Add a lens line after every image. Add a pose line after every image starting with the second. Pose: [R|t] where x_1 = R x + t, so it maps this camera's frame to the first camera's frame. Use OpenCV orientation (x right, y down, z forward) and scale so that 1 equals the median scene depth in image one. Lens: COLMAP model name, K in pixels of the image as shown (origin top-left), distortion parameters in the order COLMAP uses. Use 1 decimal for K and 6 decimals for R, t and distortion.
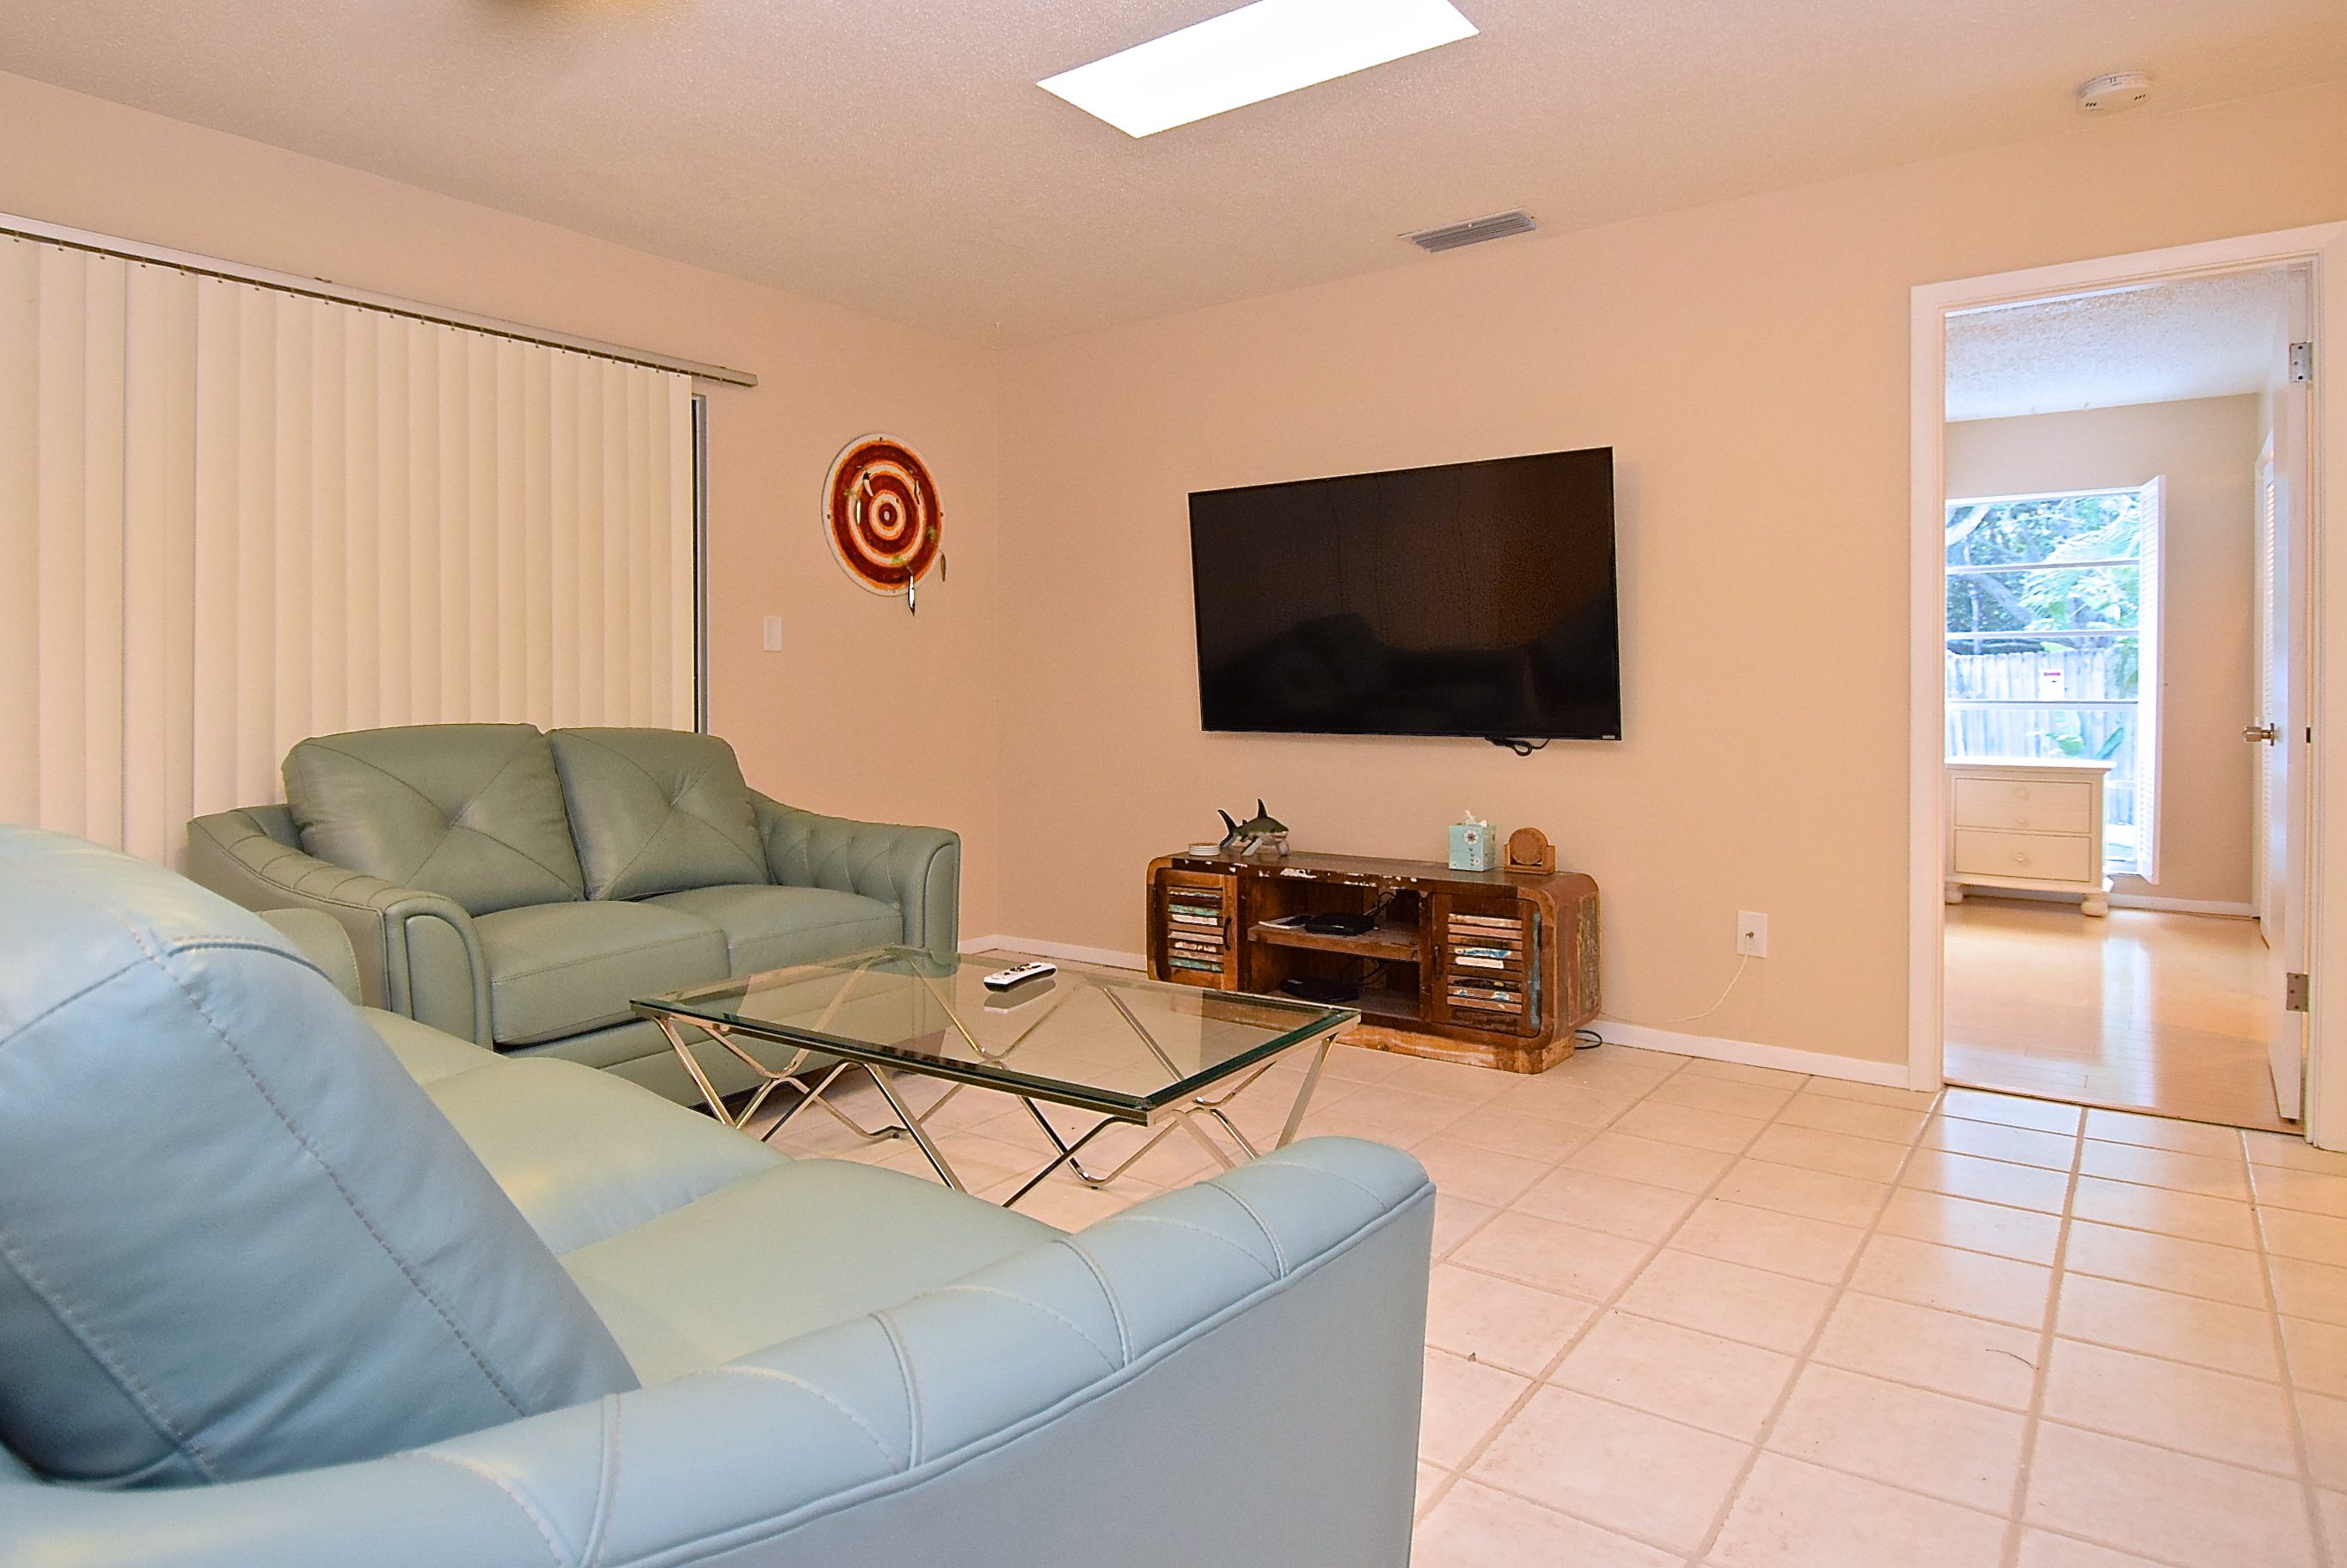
lens RADIAL K [[1255.8, 0, 1179.4], [0, 1255.8, 704.9], [0, 0, 1]] dist [-0.006720, -0.007561]
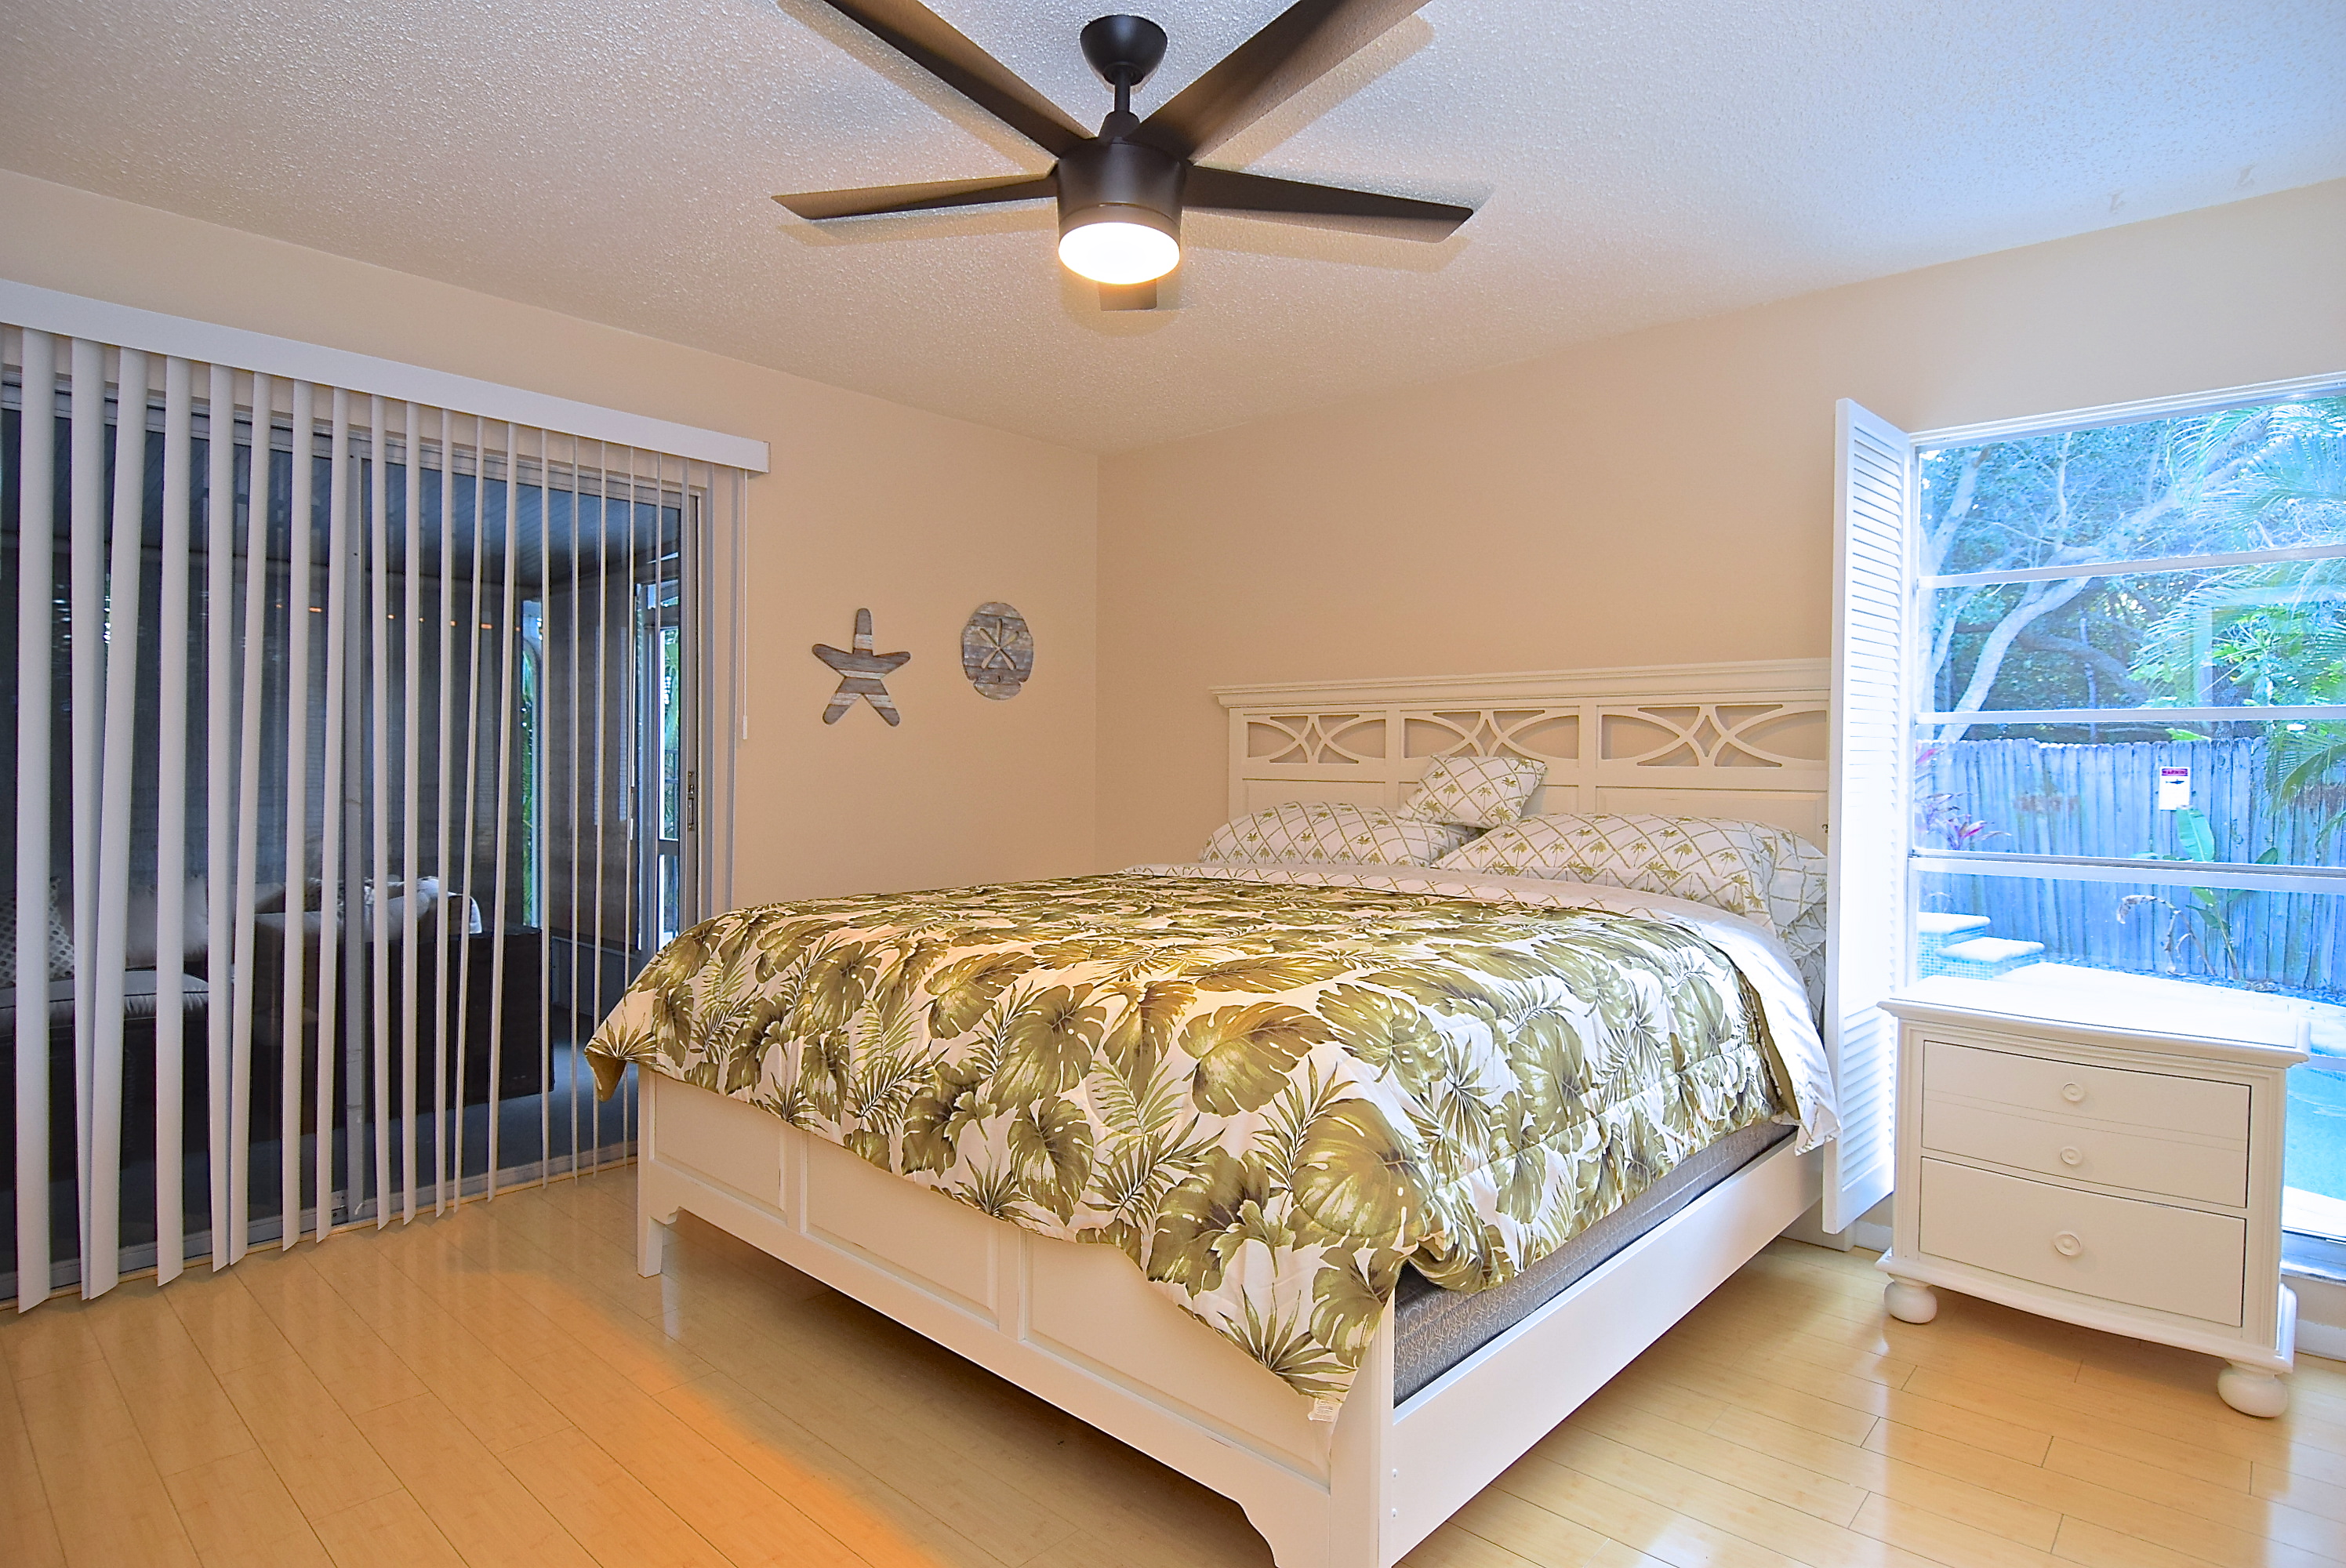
lens RADIAL K [[1255.2, 0, 1181.1], [0, 1255.2, 785.9], [0, 0, 1]] dist [-0.006720, -0.007561]
pose [[0.997738, 0.011673, -0.066201, 0.163748], [-0.011554, 0.999931, 0.002181, -0.011225], [0.066222, -0.001411, 0.997804, 0.229747]]
